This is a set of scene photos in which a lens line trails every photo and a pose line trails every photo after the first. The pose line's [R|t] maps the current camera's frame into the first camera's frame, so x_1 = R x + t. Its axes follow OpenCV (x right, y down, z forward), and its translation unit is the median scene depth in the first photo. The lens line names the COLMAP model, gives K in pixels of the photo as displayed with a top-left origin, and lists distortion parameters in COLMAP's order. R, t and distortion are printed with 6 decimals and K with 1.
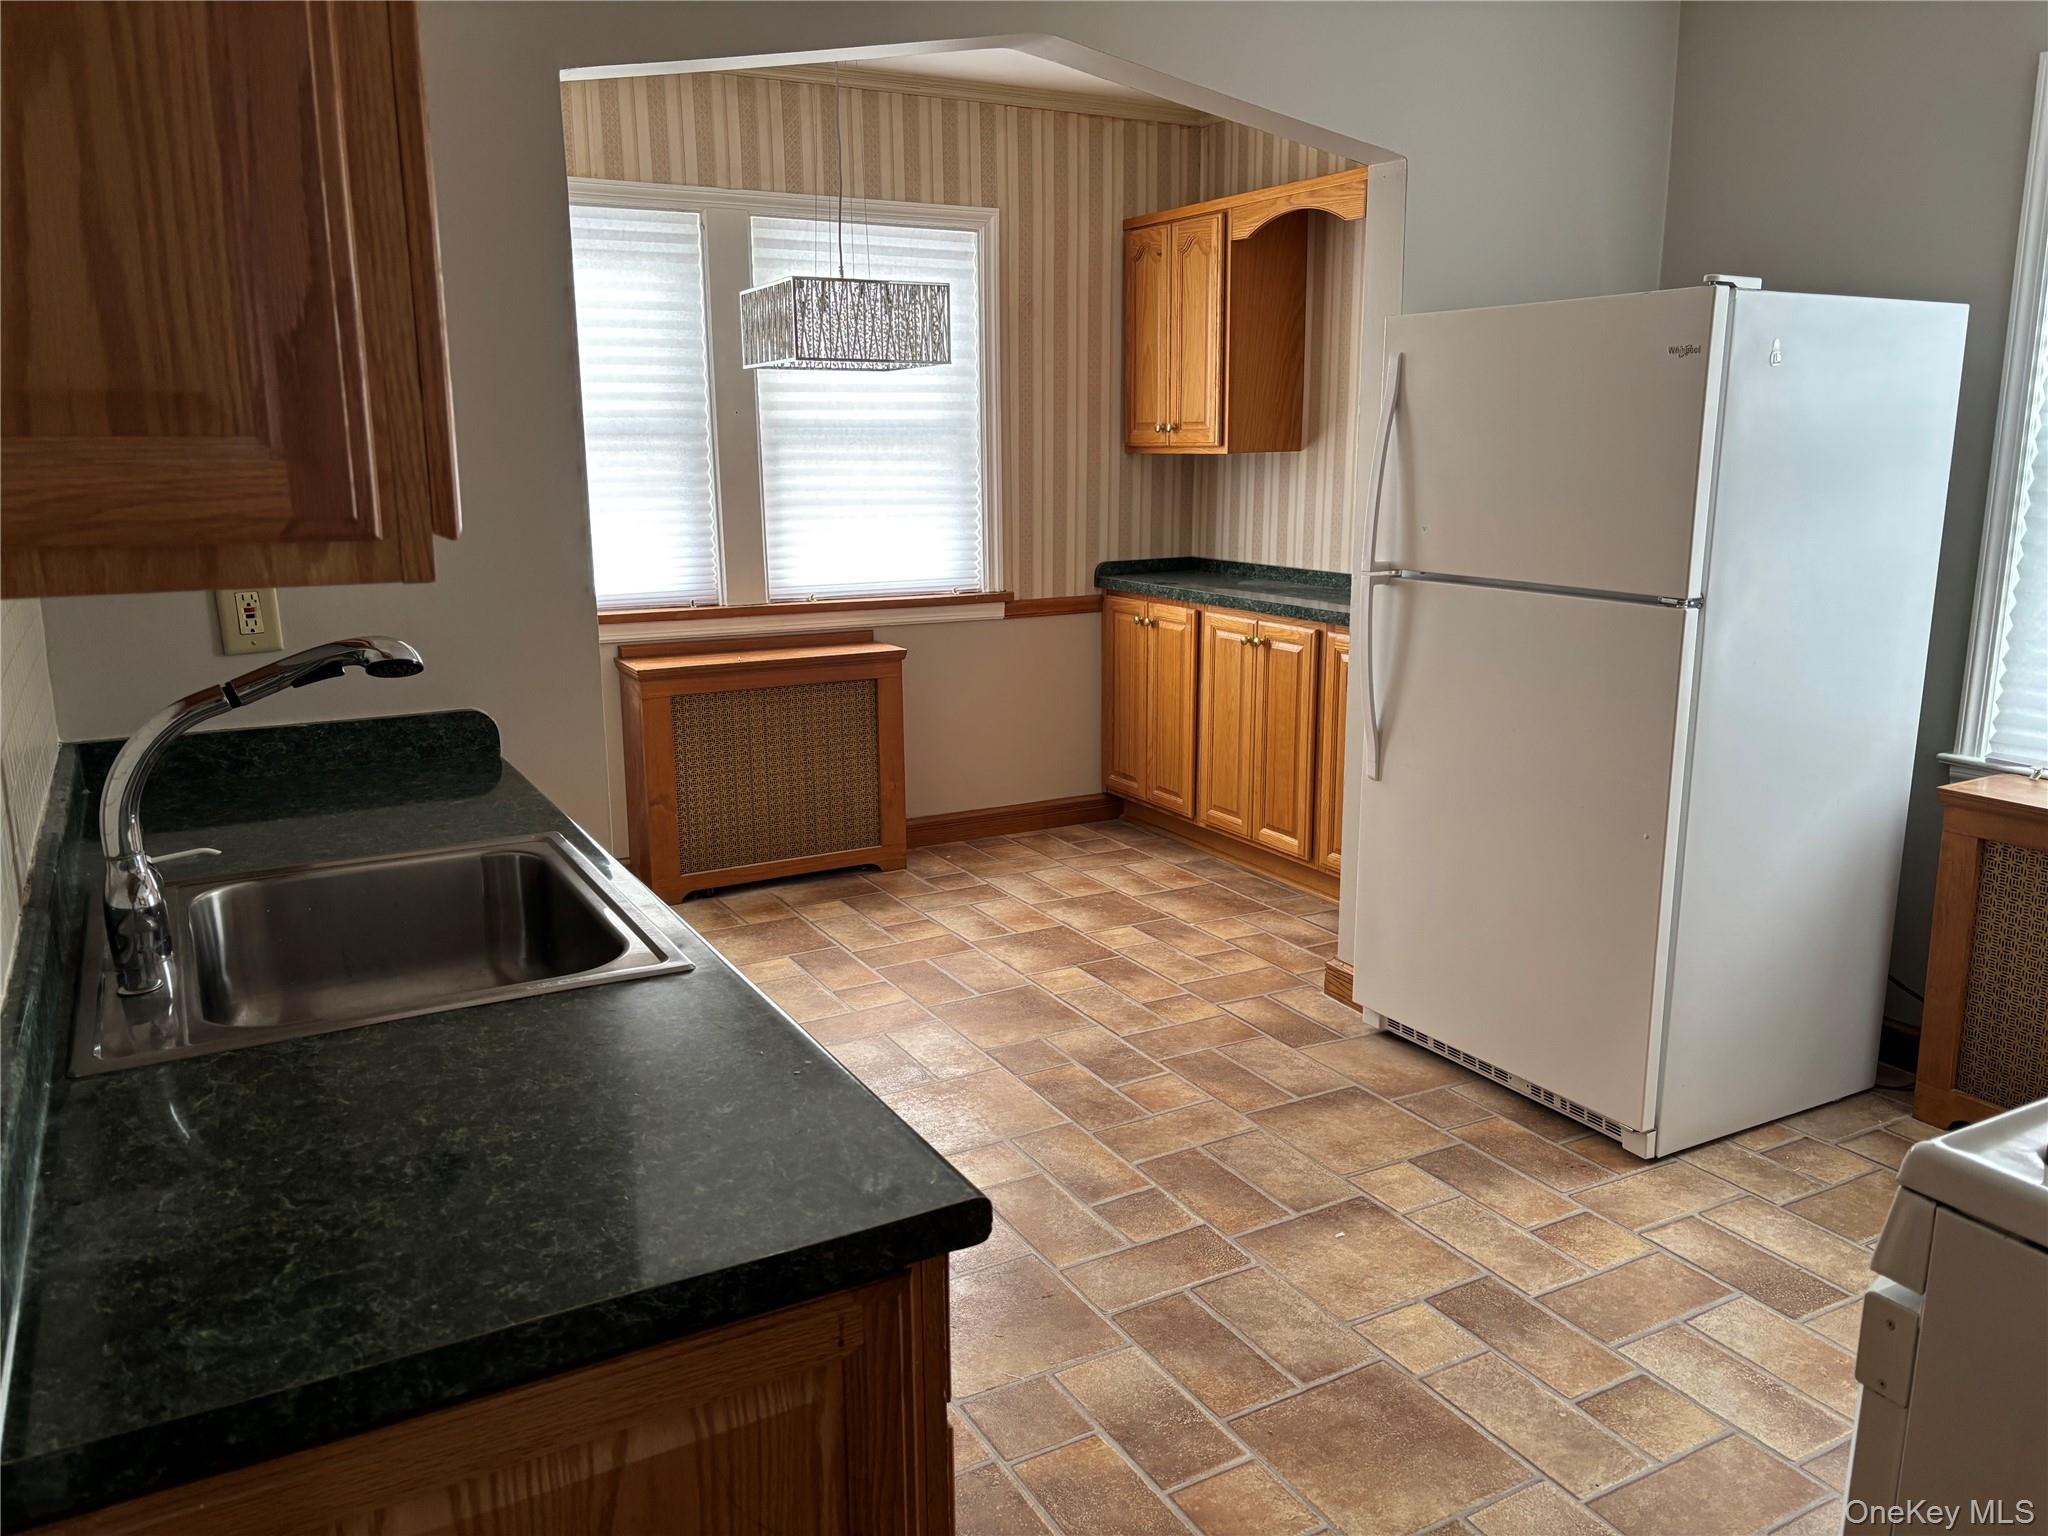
lens RADIAL K [[1533.8, 0, 1026.3], [0, 1533.8, 773.5], [0, 0, 1]] dist [0.027864, -0.040665]
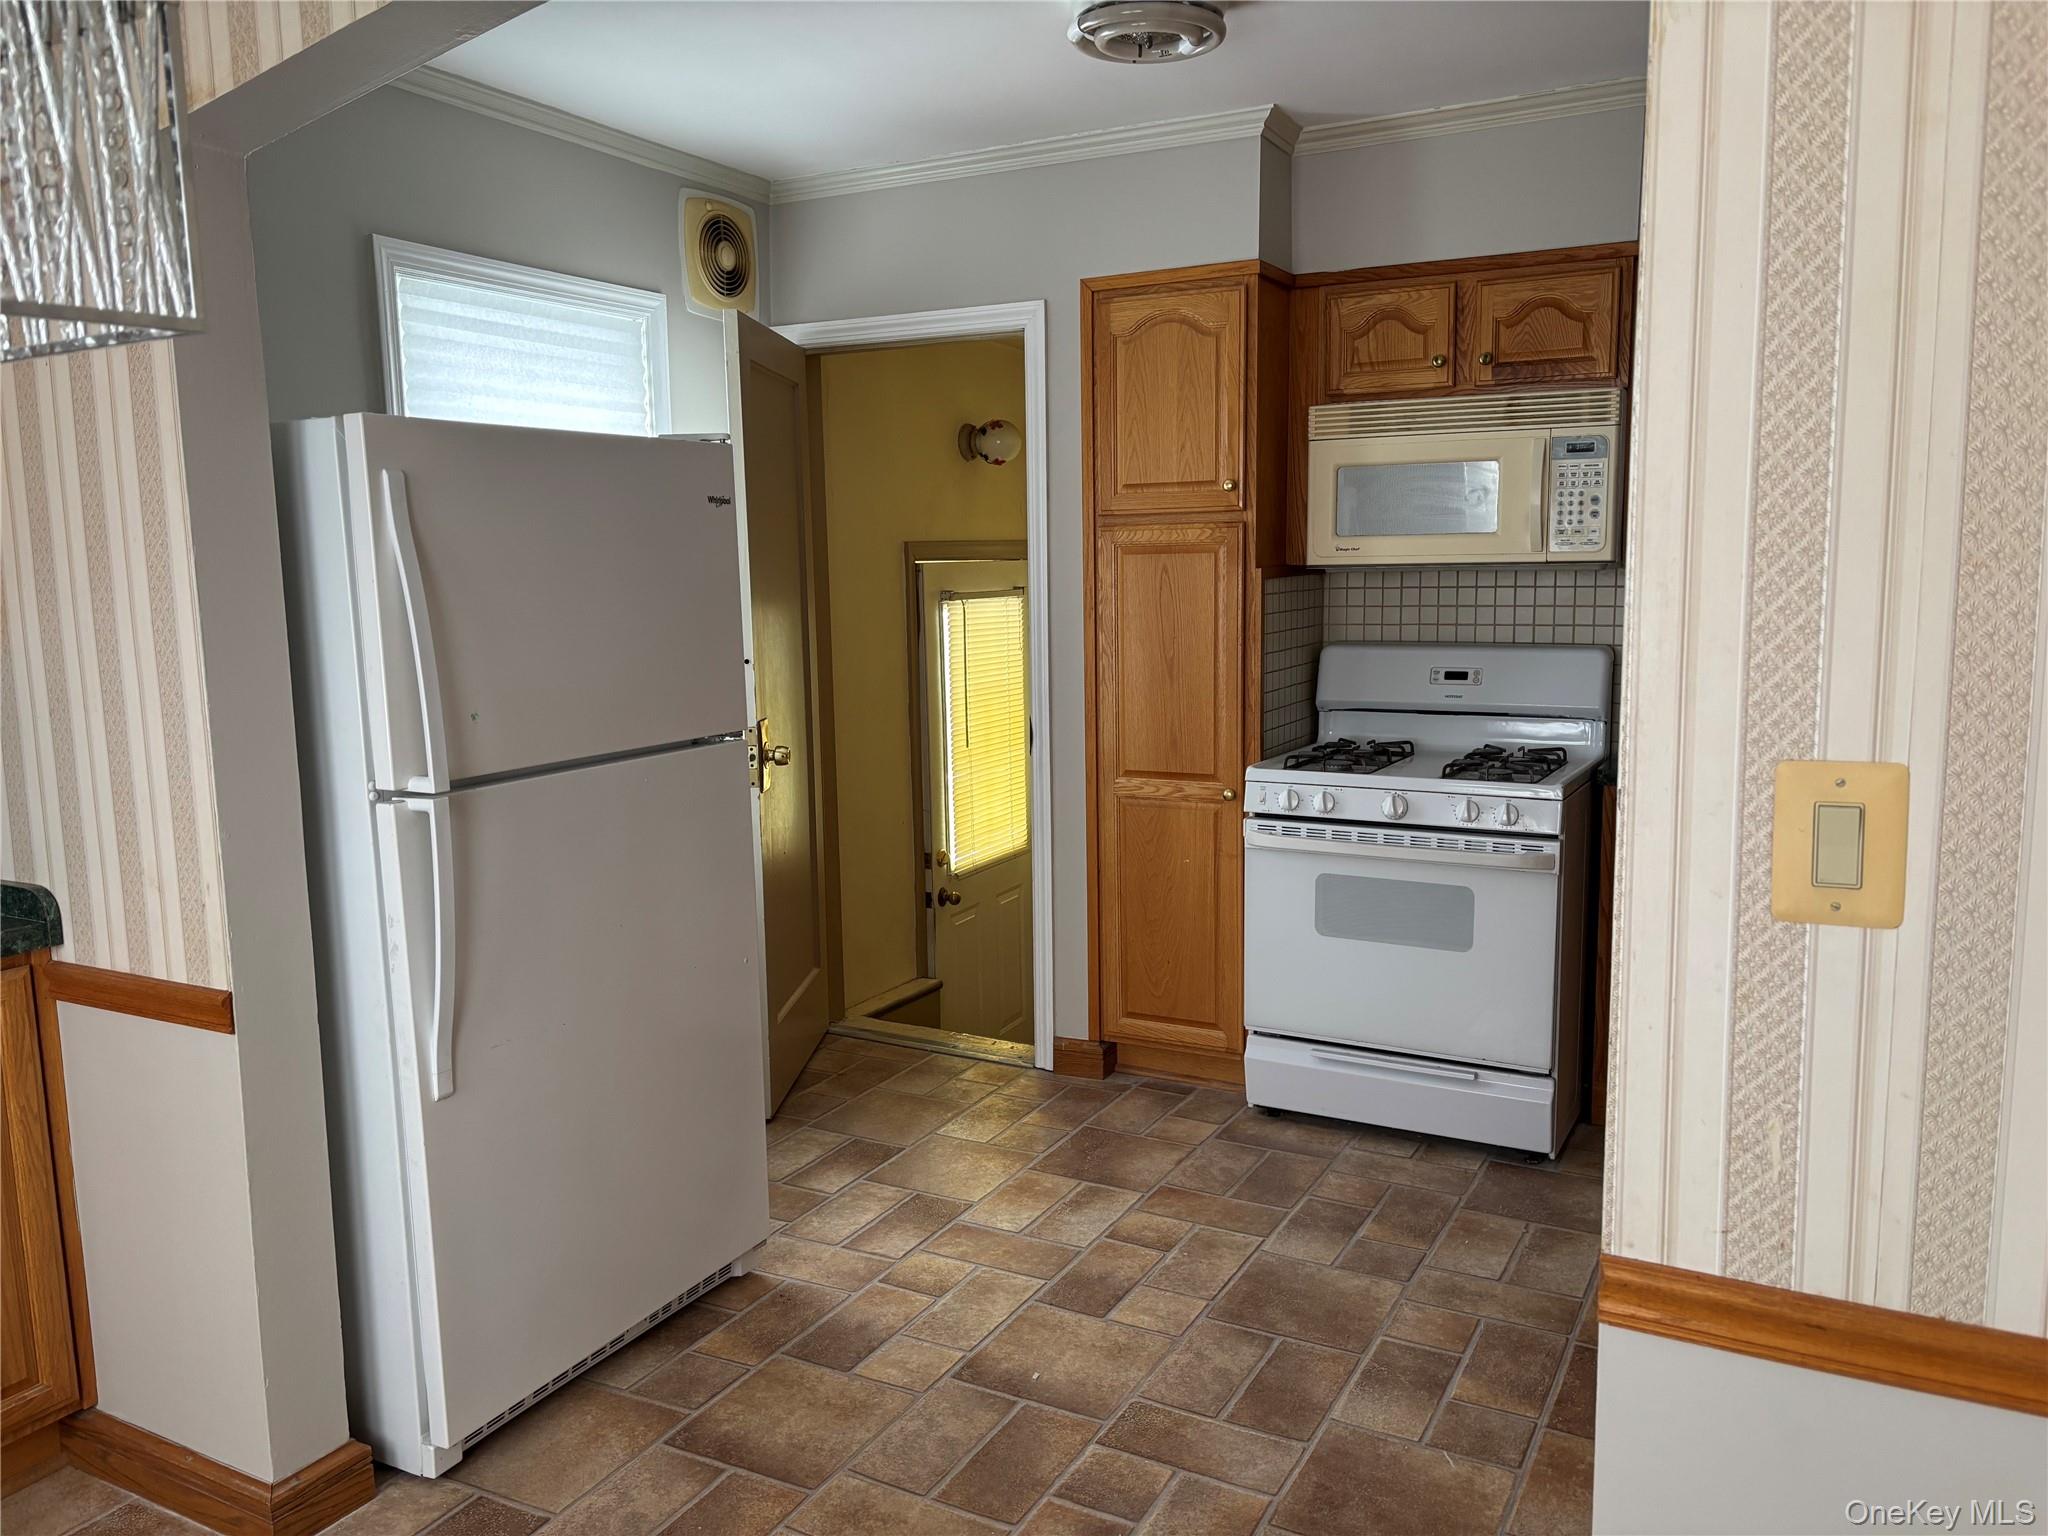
lens RADIAL K [[1533.8, 0, 1057.0], [0, 1533.8, 770.9], [0, 0, 1]] dist [0.027864, -0.040665]
pose [[-0.543058, -0.106740, 0.832883, -0.541760], [0.203008, 0.945774, 0.253573, -0.290400], [-0.814785, 0.306787, -0.491942, 1.260974]]
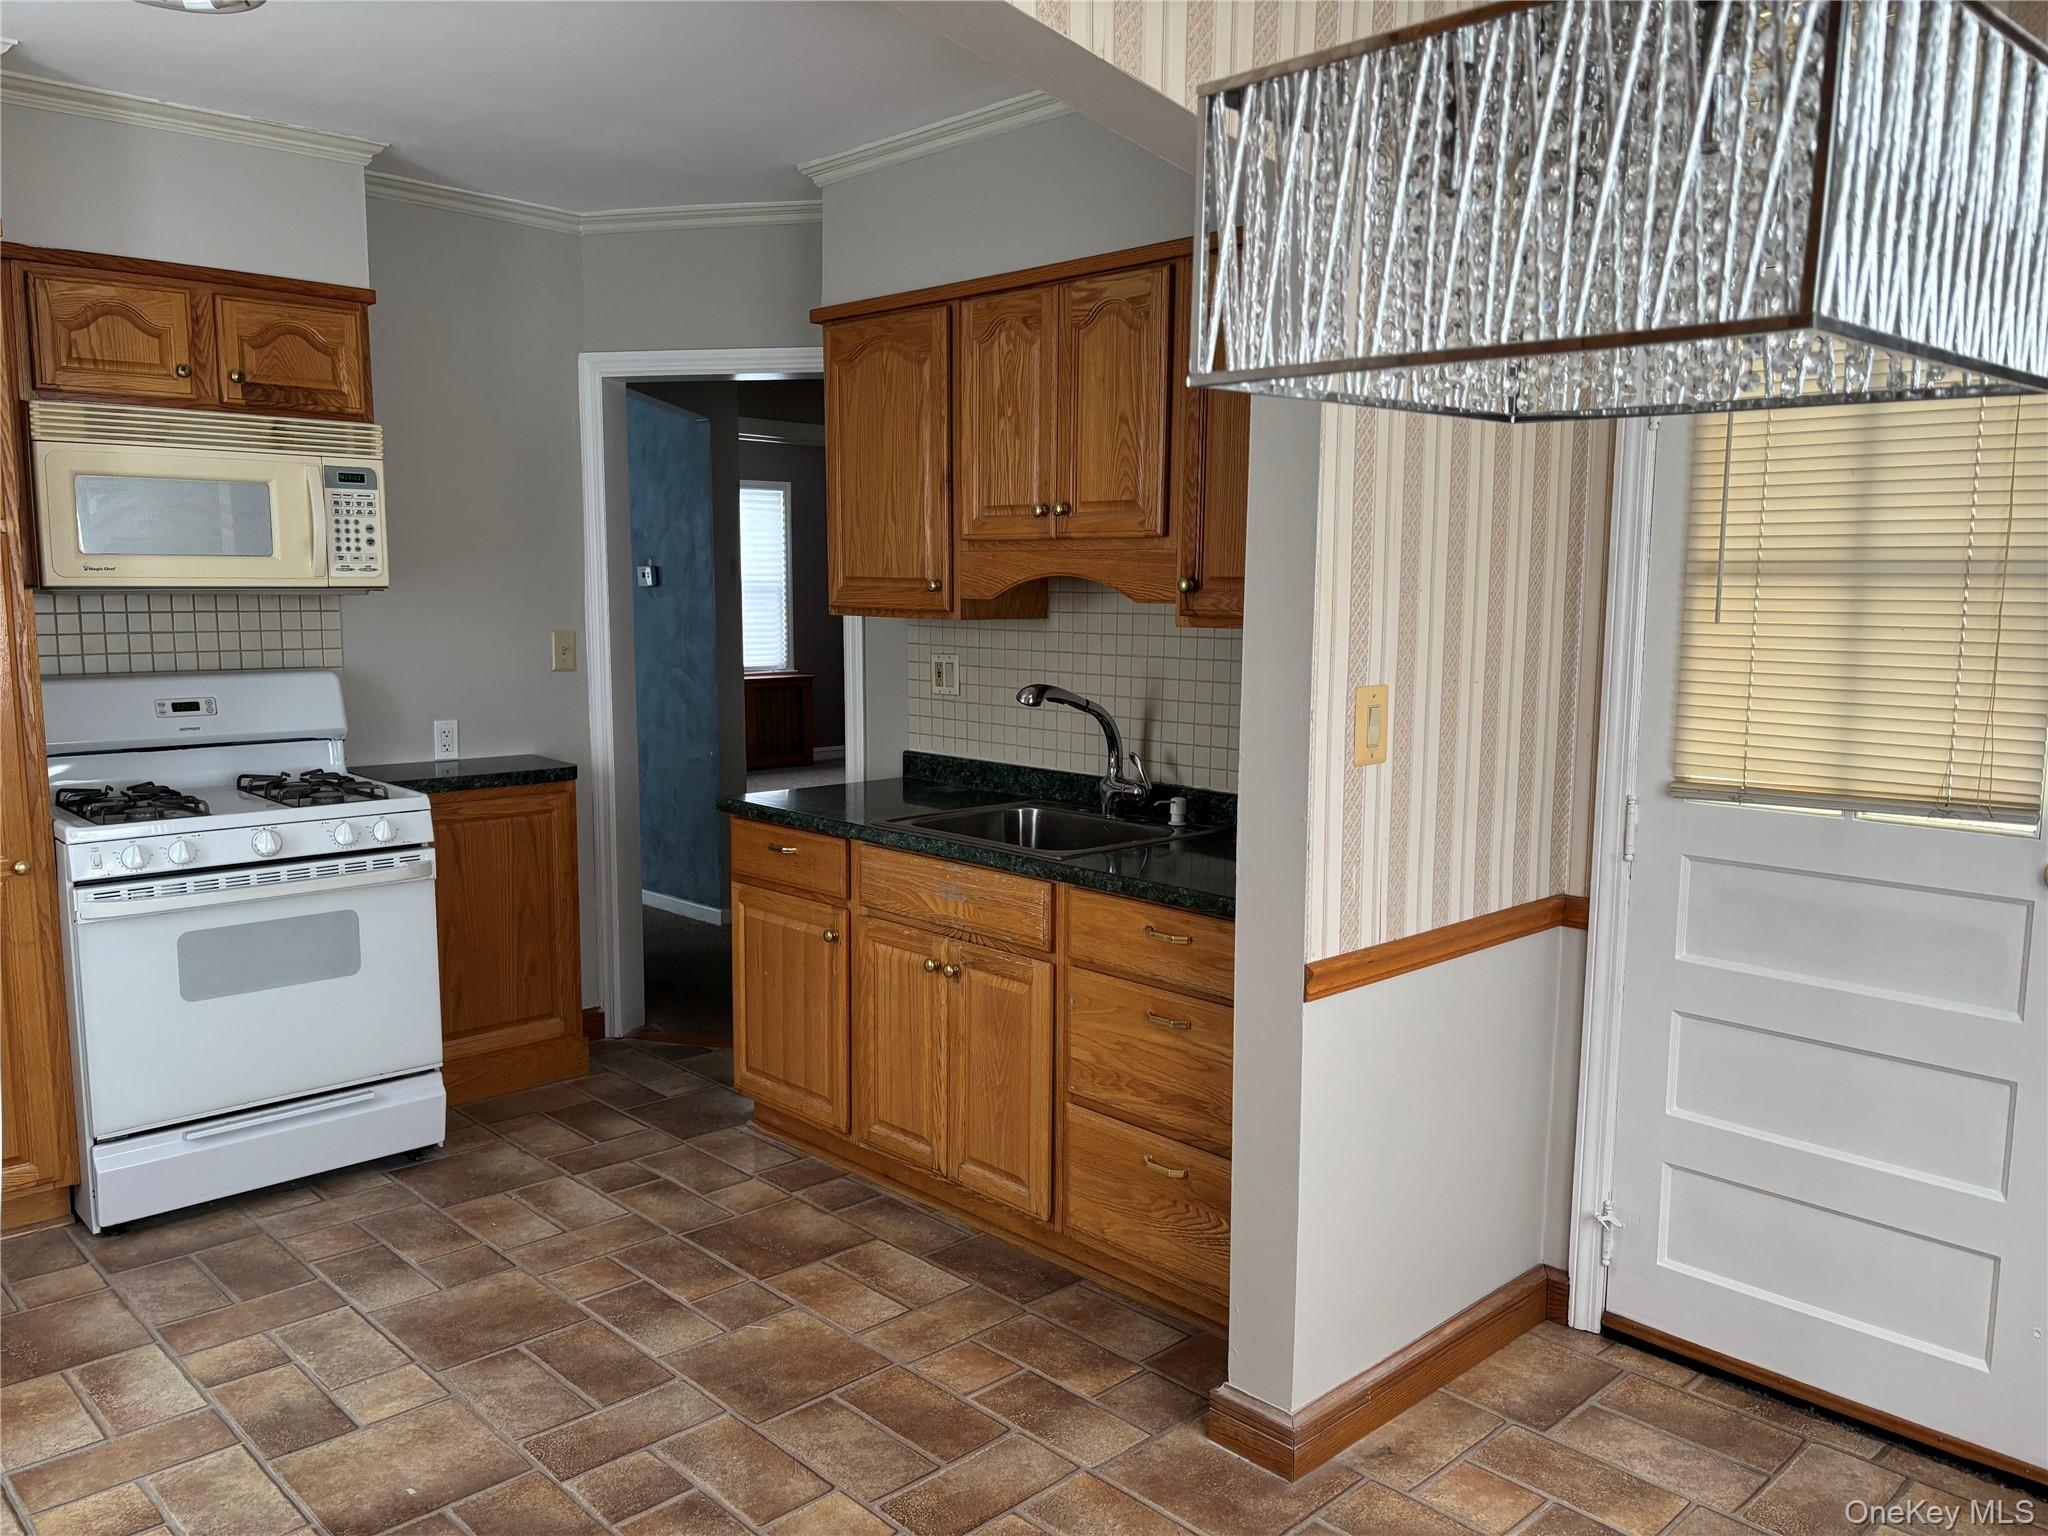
lens RADIAL K [[1533.8, 0, 1021.3], [0, 1533.8, 769.4], [0, 0, 1]] dist [0.027864, -0.040665]
pose [[-0.967855, 0.027089, -0.250045, 0.067349], [-0.061028, 0.939176, 0.337970, -0.377977], [0.243992, 0.342366, -0.907333, 1.622288]]
